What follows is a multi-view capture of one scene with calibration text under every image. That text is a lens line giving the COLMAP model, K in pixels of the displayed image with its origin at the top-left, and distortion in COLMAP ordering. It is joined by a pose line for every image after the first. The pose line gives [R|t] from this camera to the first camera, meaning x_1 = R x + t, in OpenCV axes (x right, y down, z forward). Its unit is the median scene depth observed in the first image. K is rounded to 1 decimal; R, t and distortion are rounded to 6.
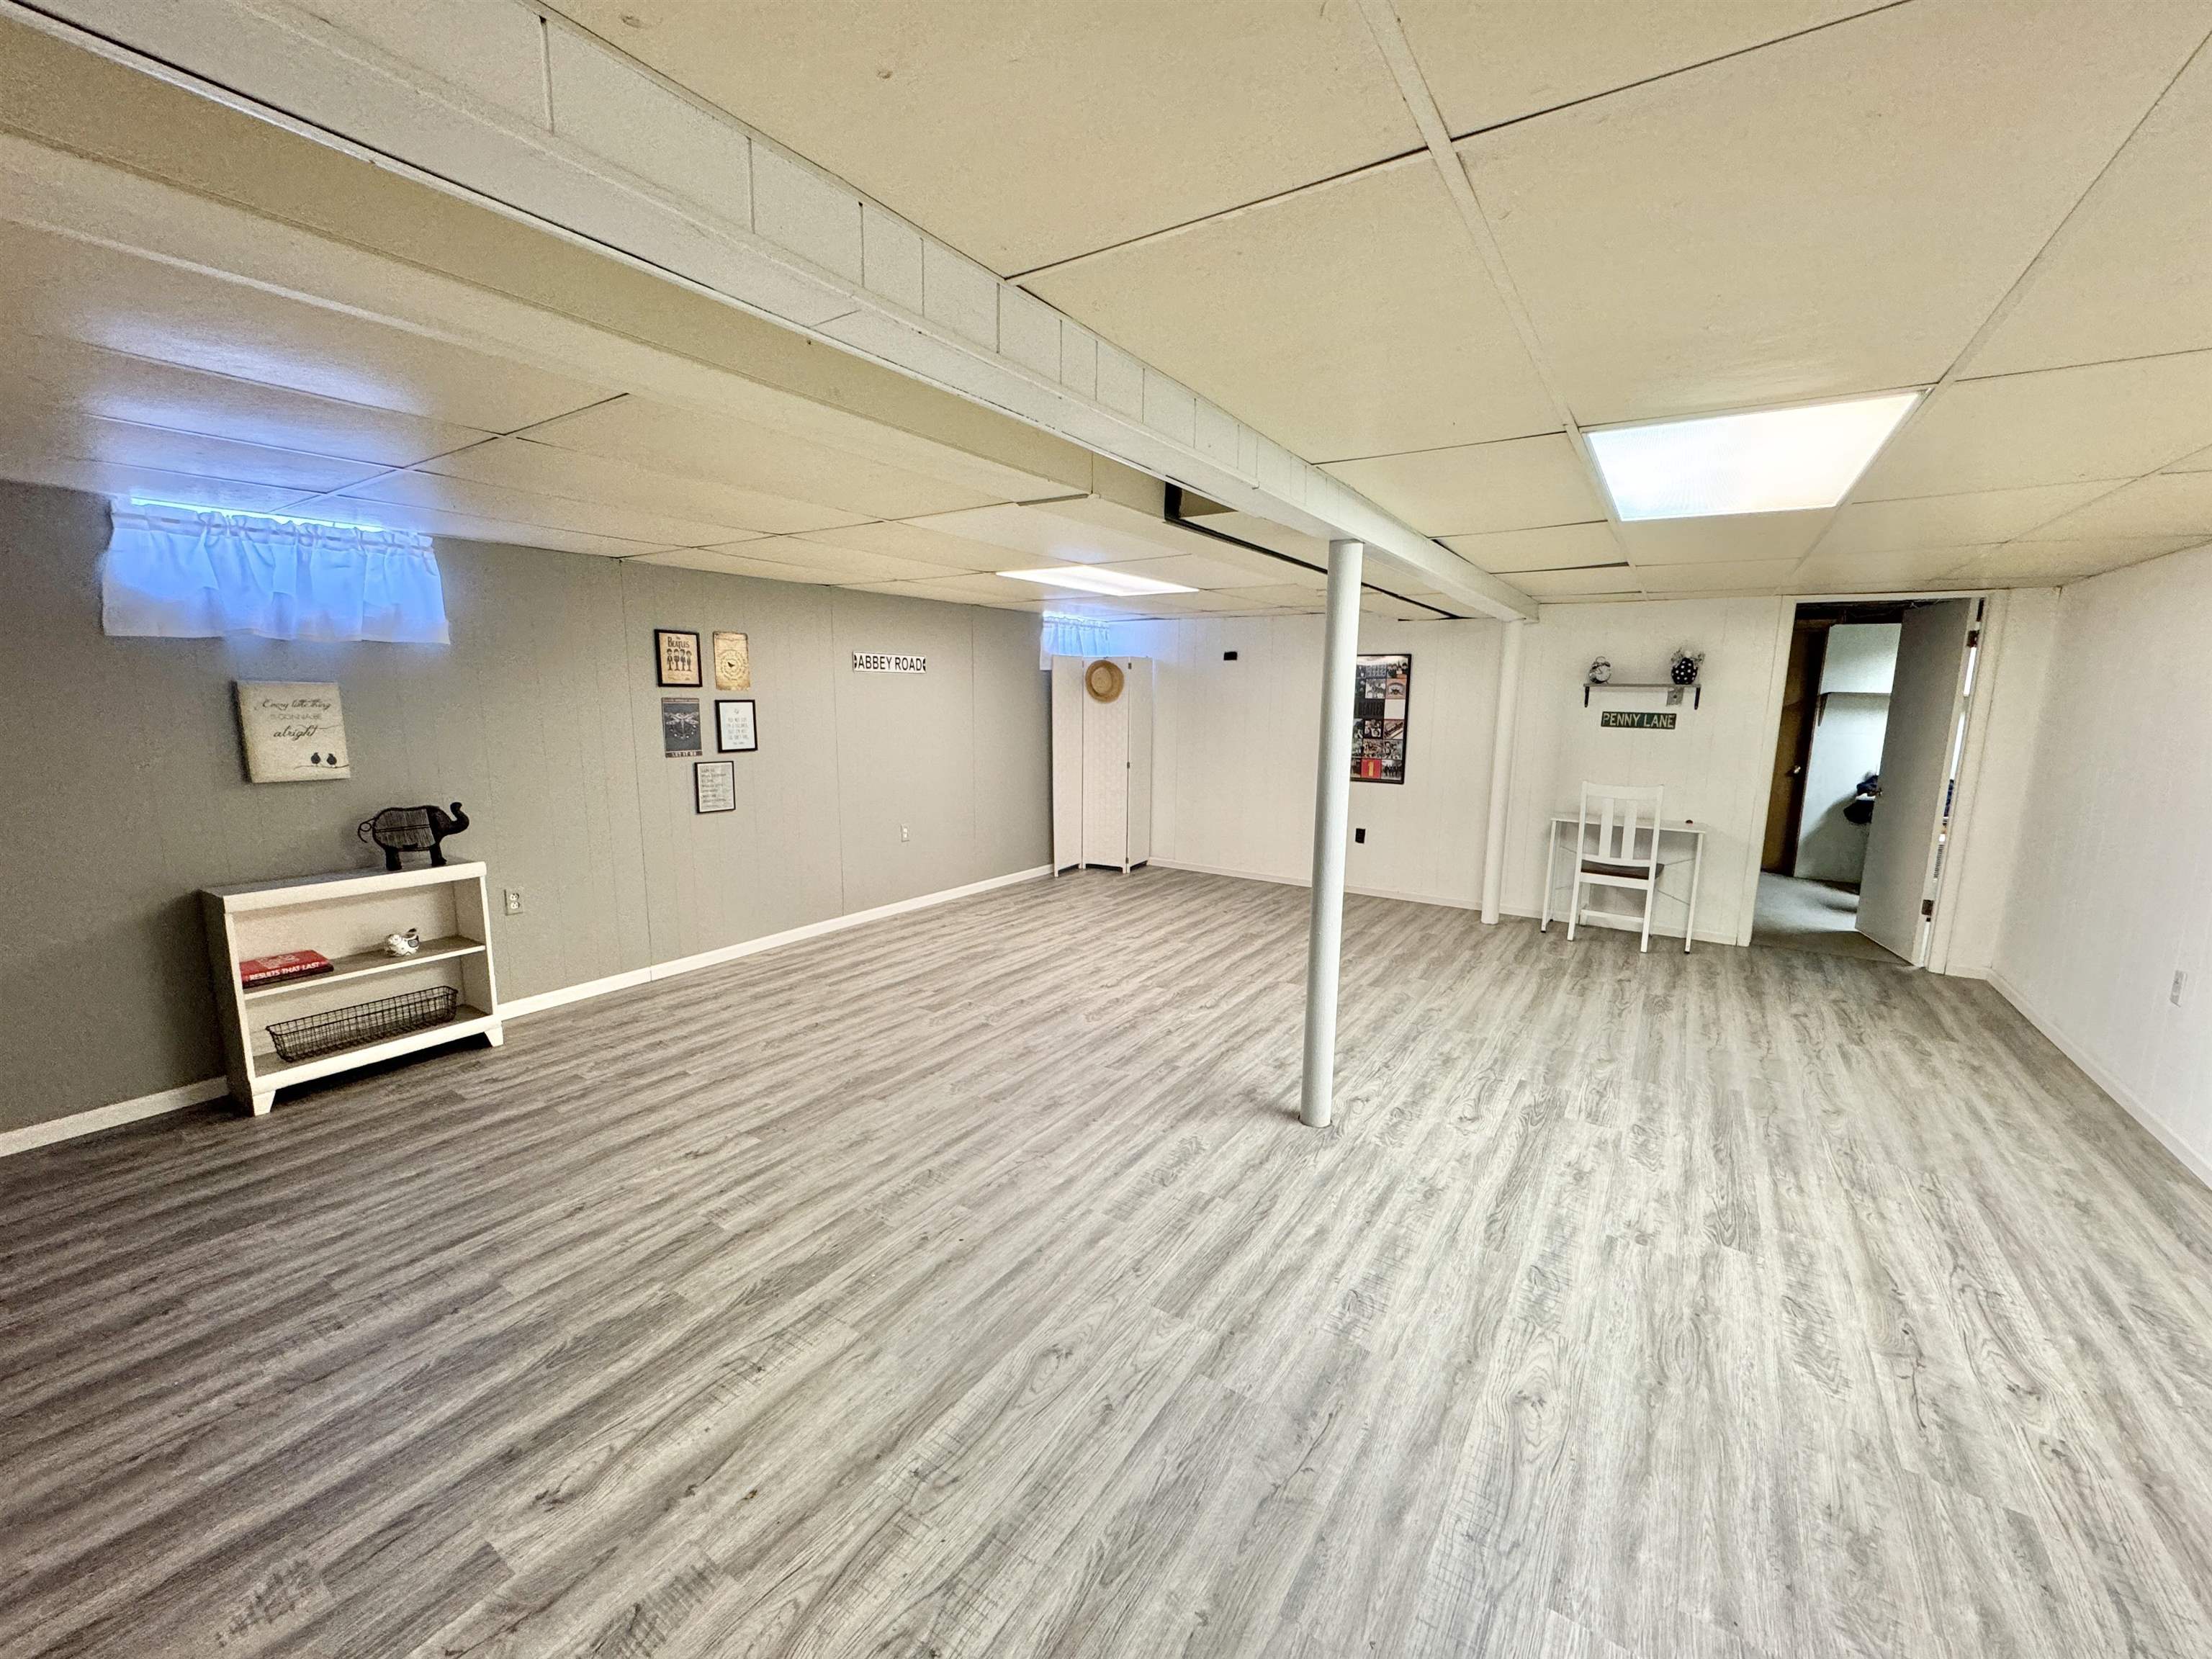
lens RADIAL K [[876.7, 0, 1106.0], [0, 876.7, 828.0], [0, 0, 1]] dist [-0.002197, 0.000105]
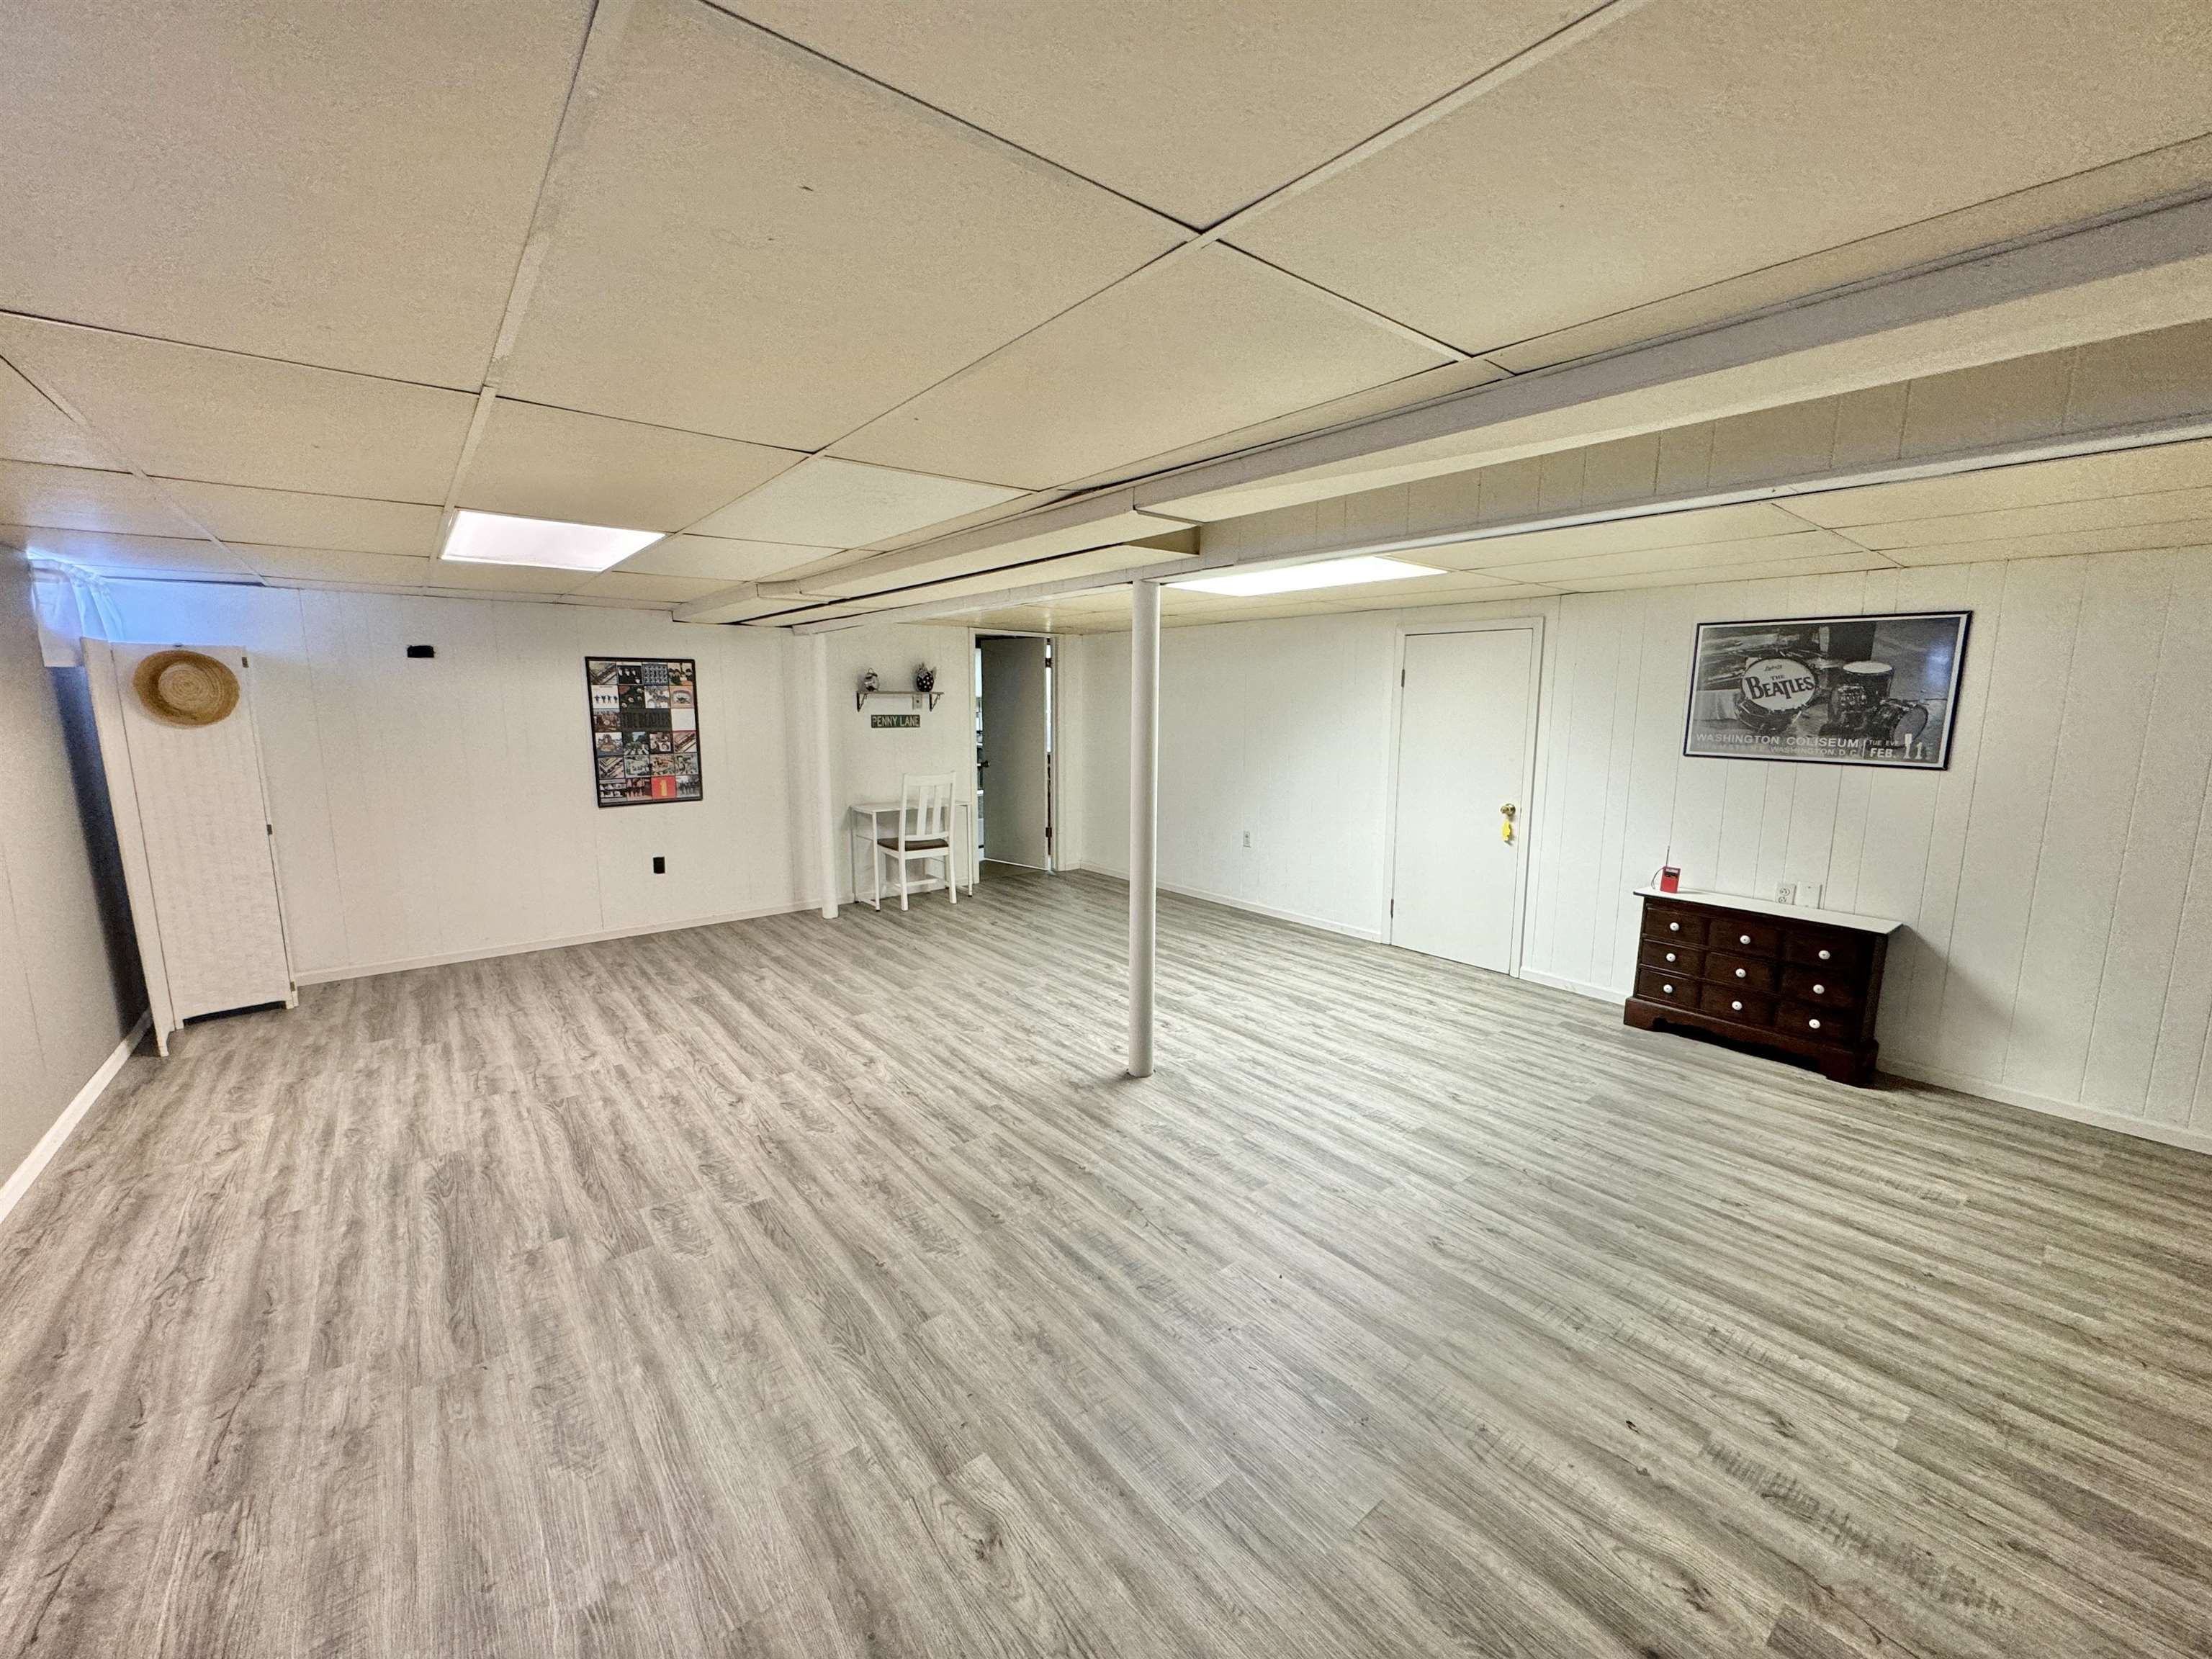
lens RADIAL K [[876.7, 0, 1106.0], [0, 876.7, 828.0], [0, 0, 1]] dist [-0.002197, 0.000105]
pose [[0.302892, -0.153419, 0.940595, -0.602734], [0.148933, 0.982451, 0.112287, -0.091677], [-0.941316, 0.106074, 0.320426, 0.459877]]
